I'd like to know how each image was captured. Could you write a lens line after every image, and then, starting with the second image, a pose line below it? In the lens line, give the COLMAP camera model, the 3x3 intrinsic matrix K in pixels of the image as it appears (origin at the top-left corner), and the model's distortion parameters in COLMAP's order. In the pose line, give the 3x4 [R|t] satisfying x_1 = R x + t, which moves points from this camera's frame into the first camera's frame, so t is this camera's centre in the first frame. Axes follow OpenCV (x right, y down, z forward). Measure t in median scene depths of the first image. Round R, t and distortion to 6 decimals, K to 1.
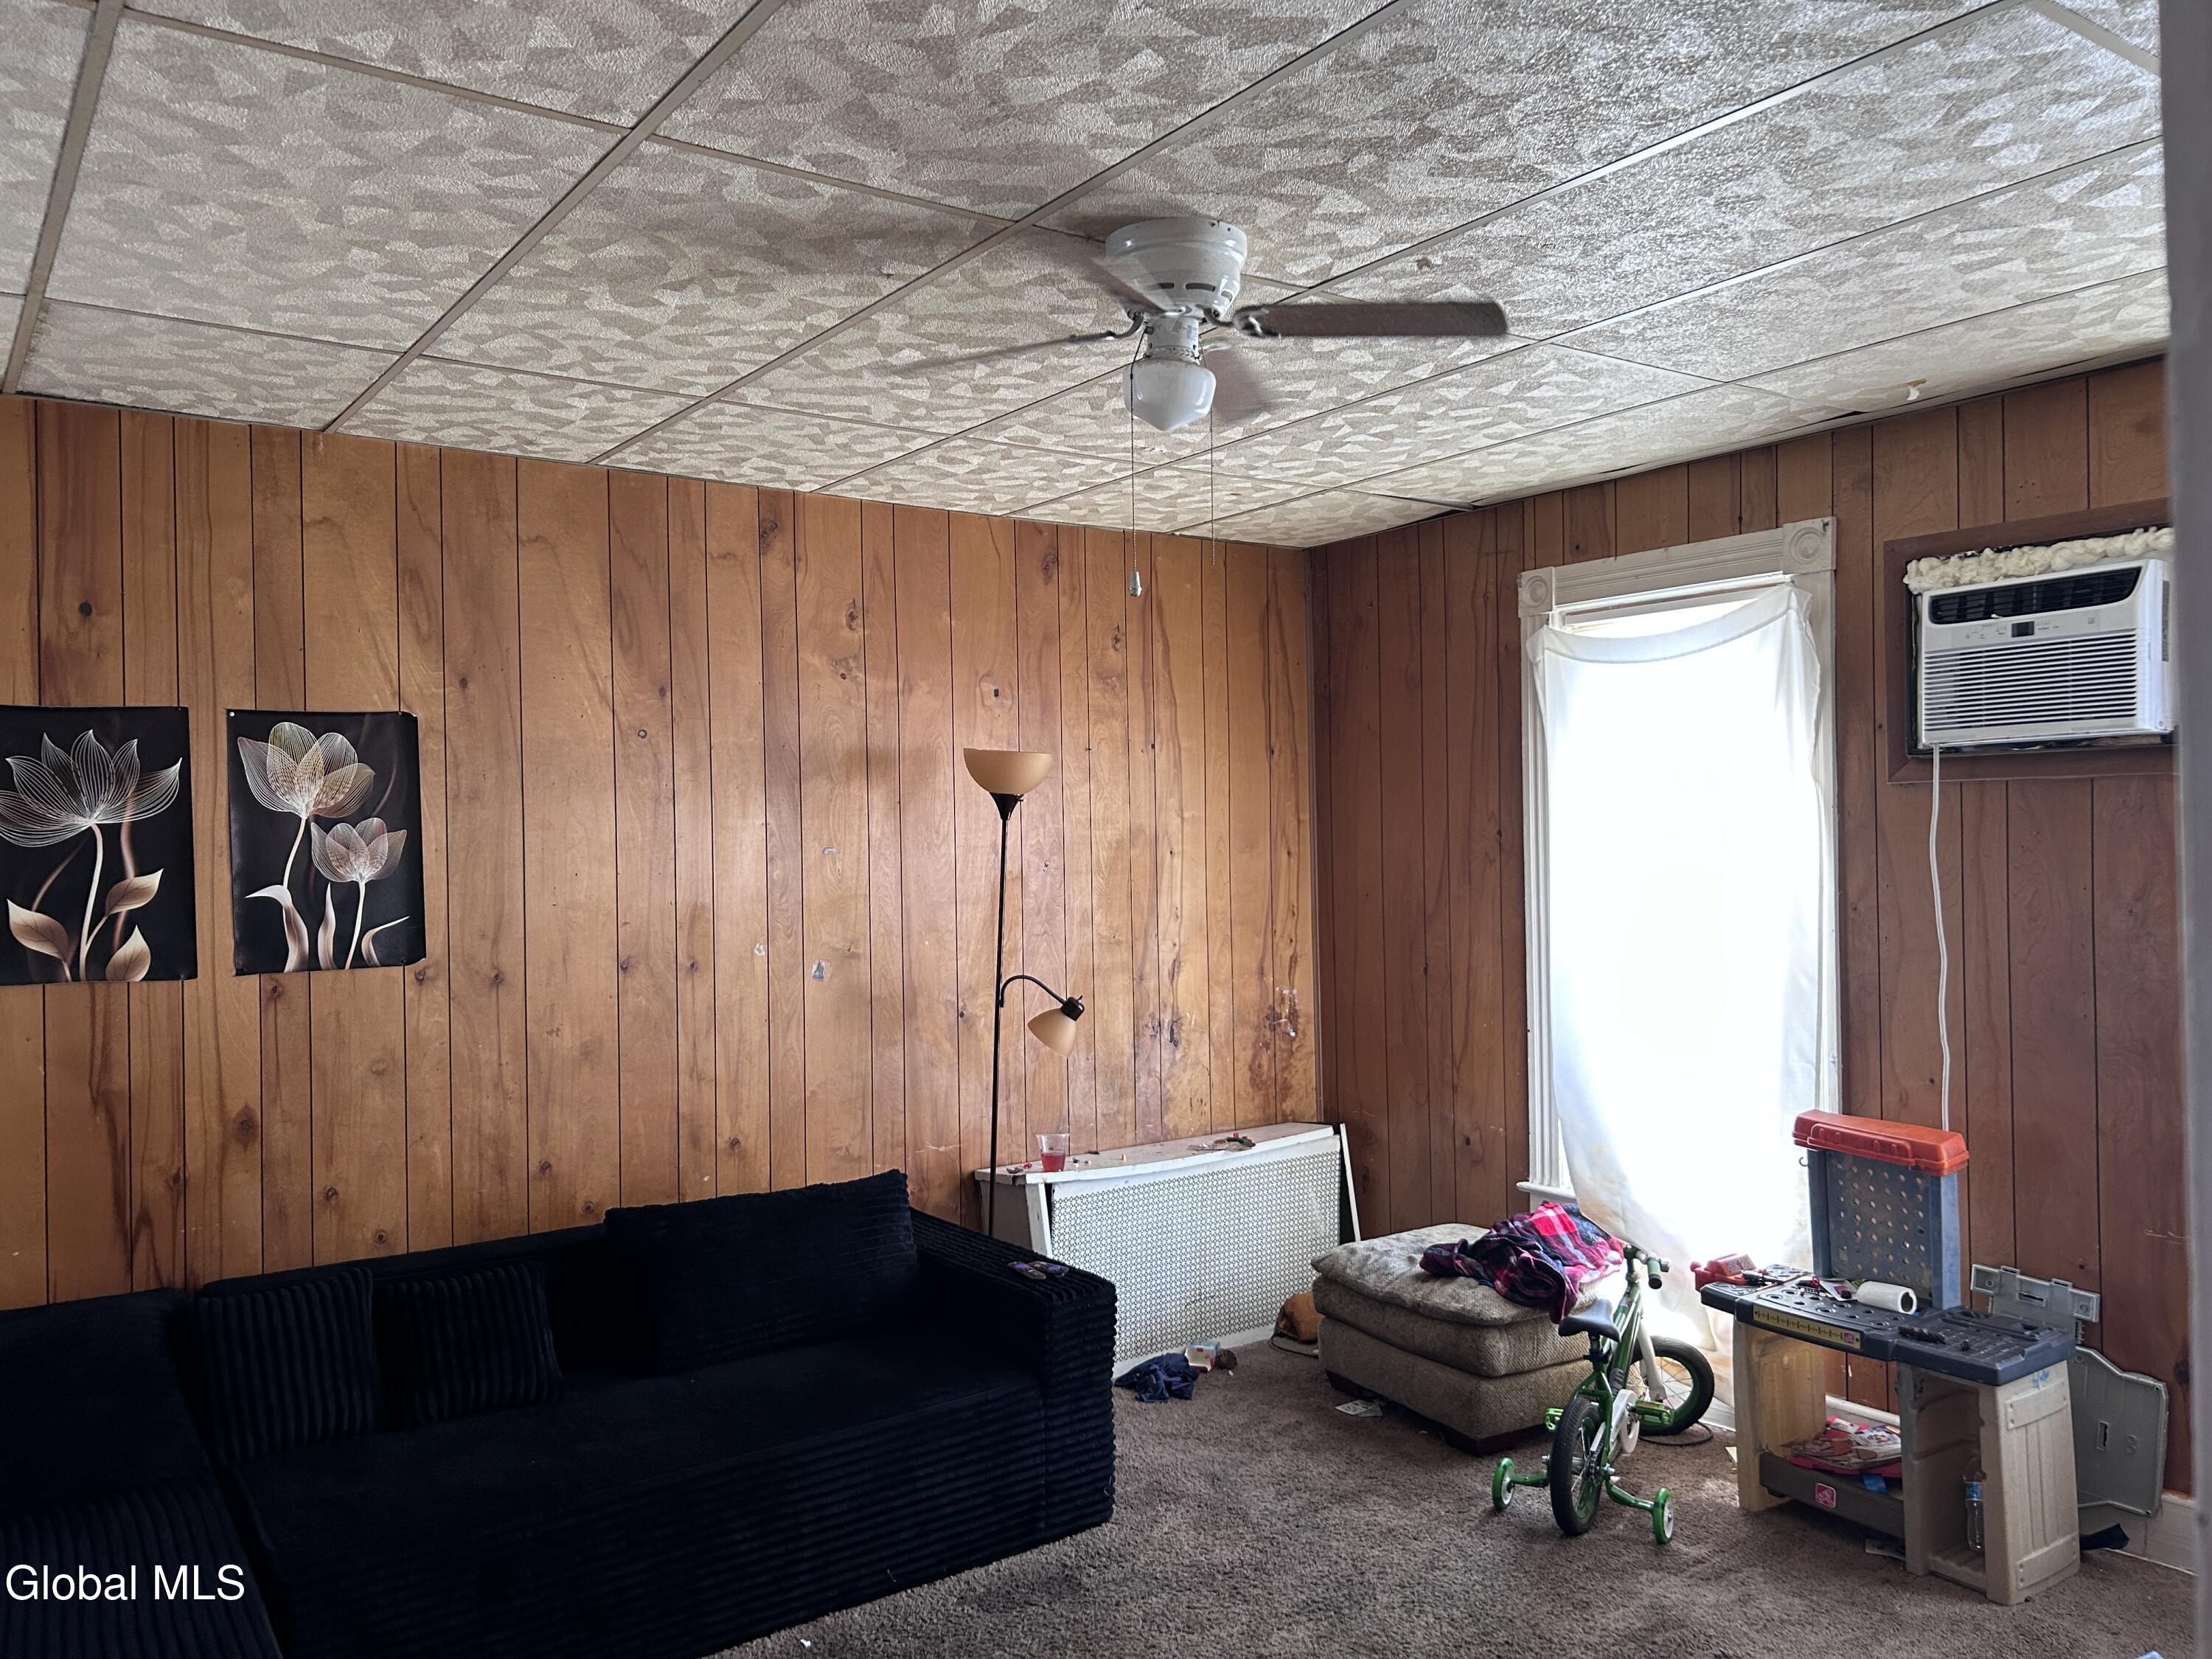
lens RADIAL K [[1682.3, 0, 1105.8], [0, 1682.3, 836.7], [0, 0, 1]] dist [0.053430, -0.073932]
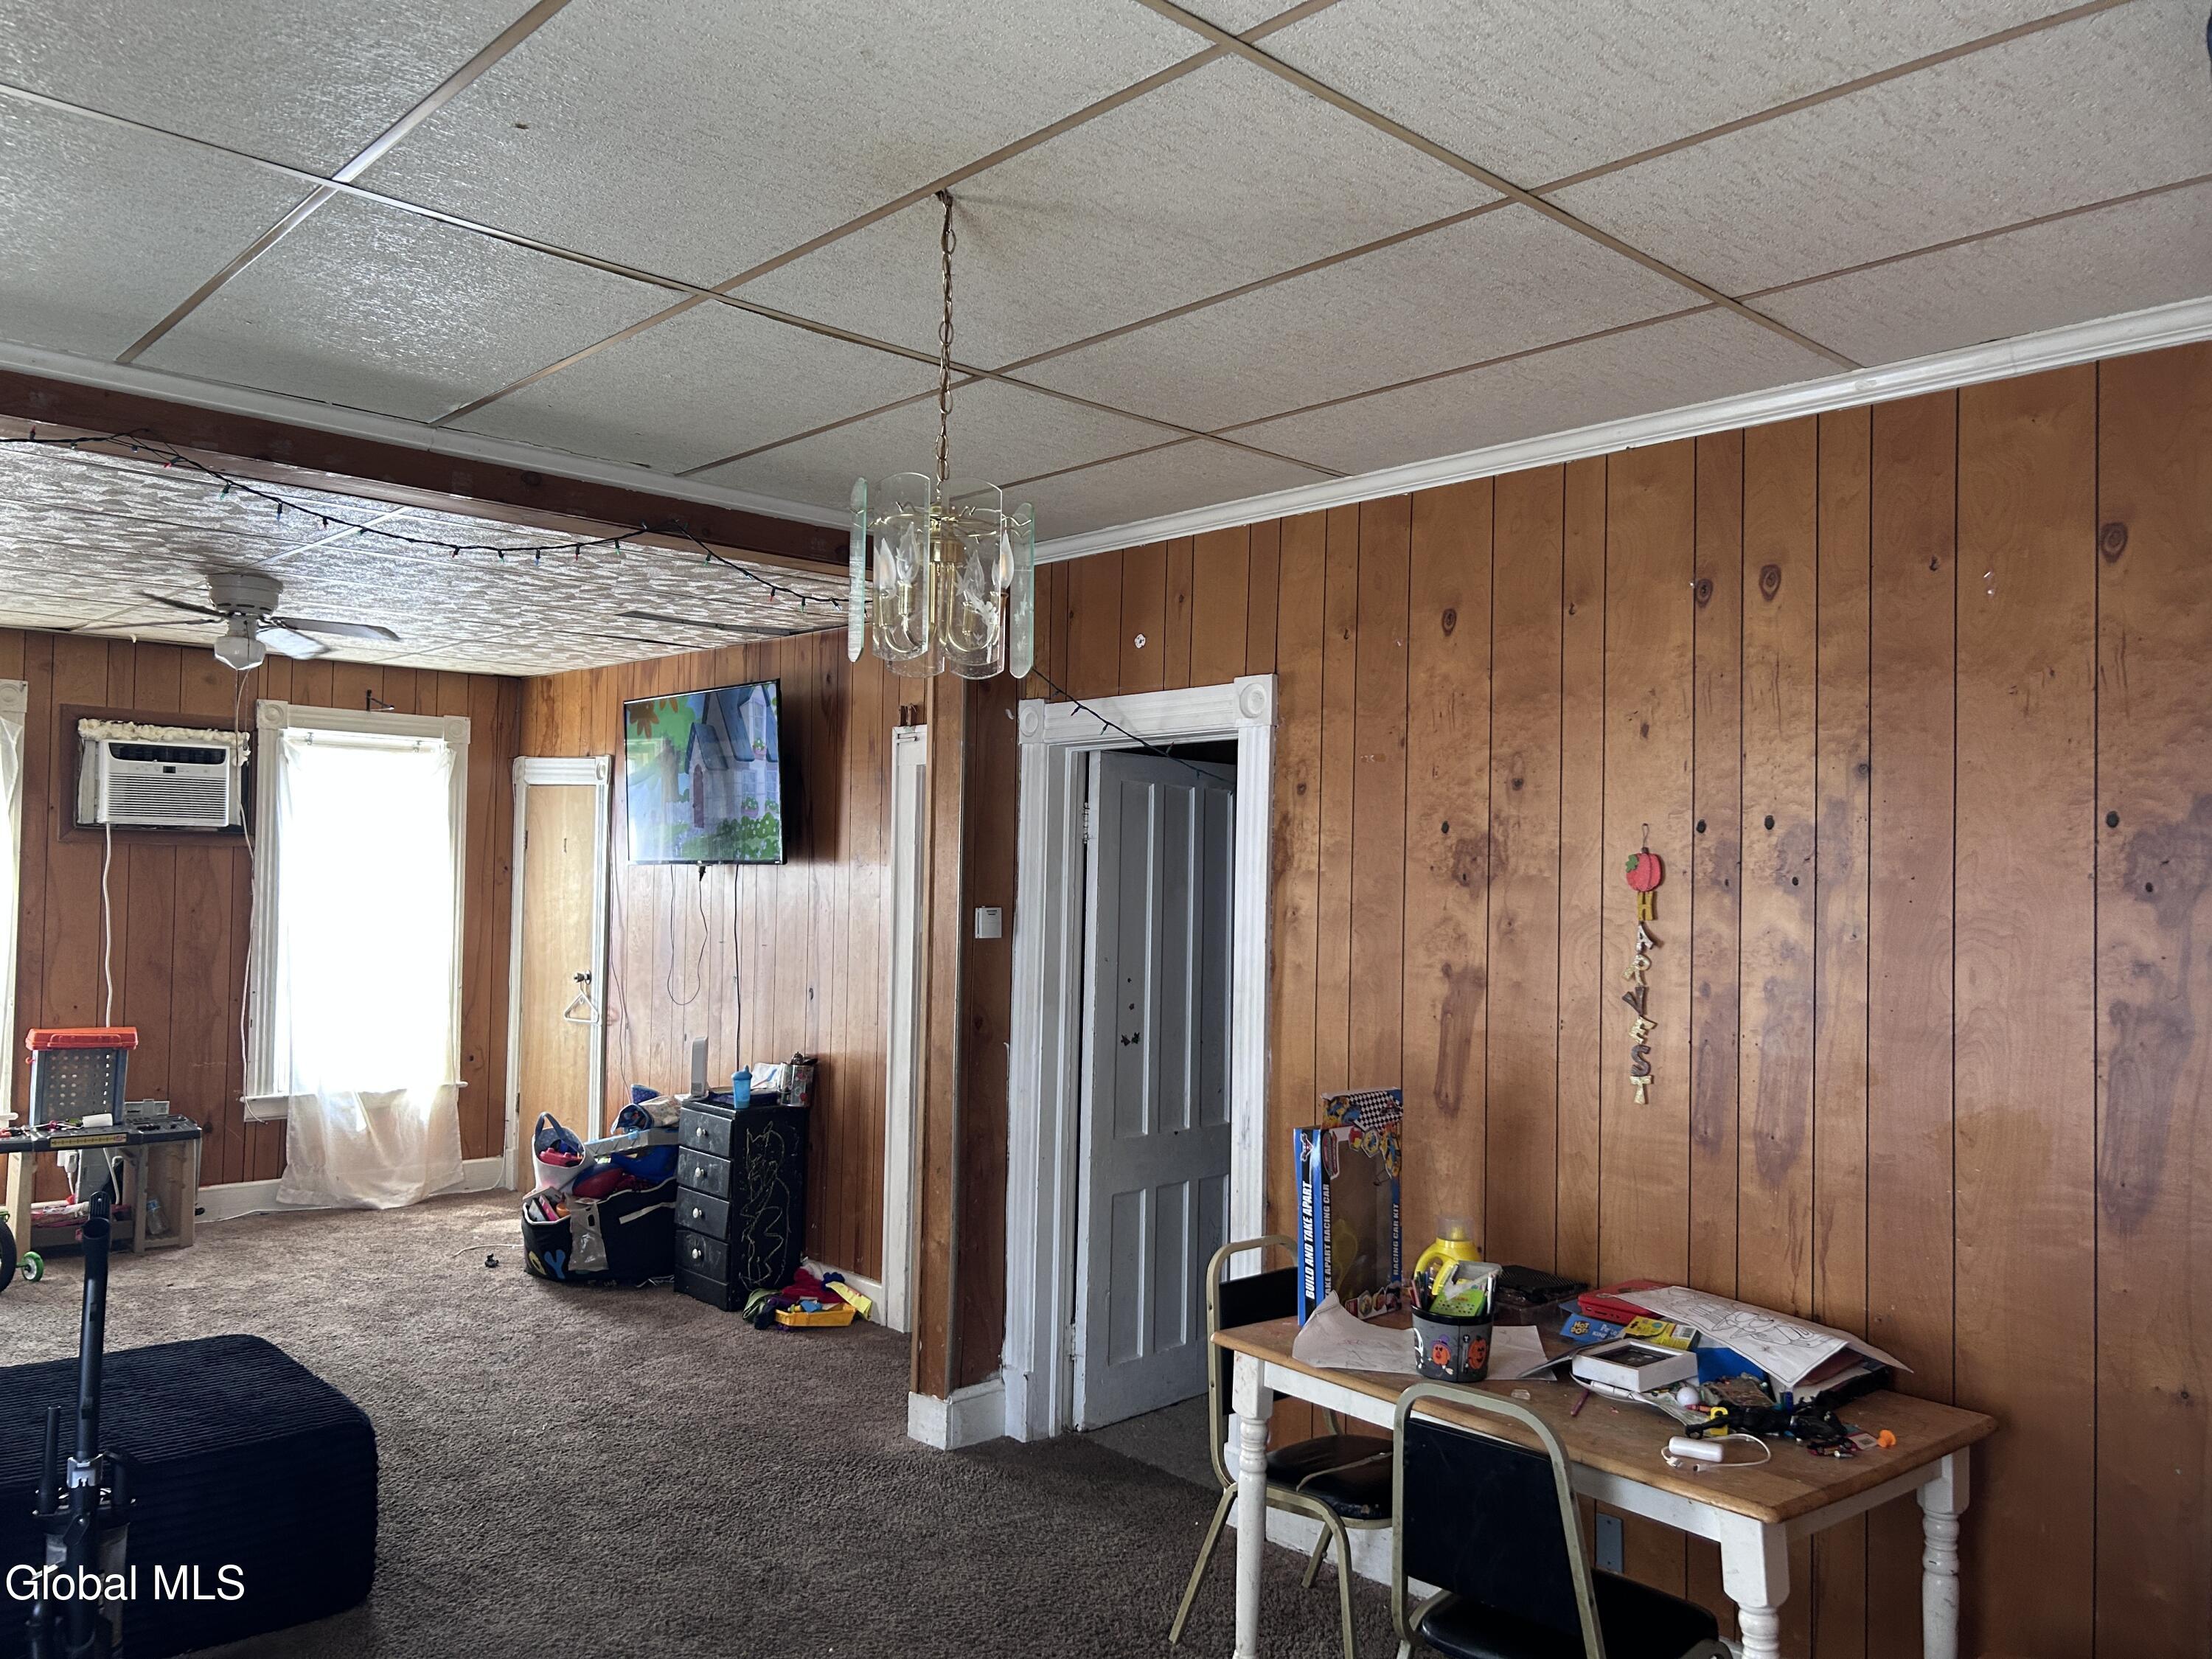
lens RADIAL K [[1682.3, 0, 1105.1], [0, 1682.3, 834.2], [0, 0, 1]] dist [0.053430, -0.073932]
pose [[-0.116873, 0.041695, 0.992271, -3.422475], [-0.019399, 0.998832, -0.044256, 0.044399], [-0.992957, -0.024421, -0.115928, 0.300646]]
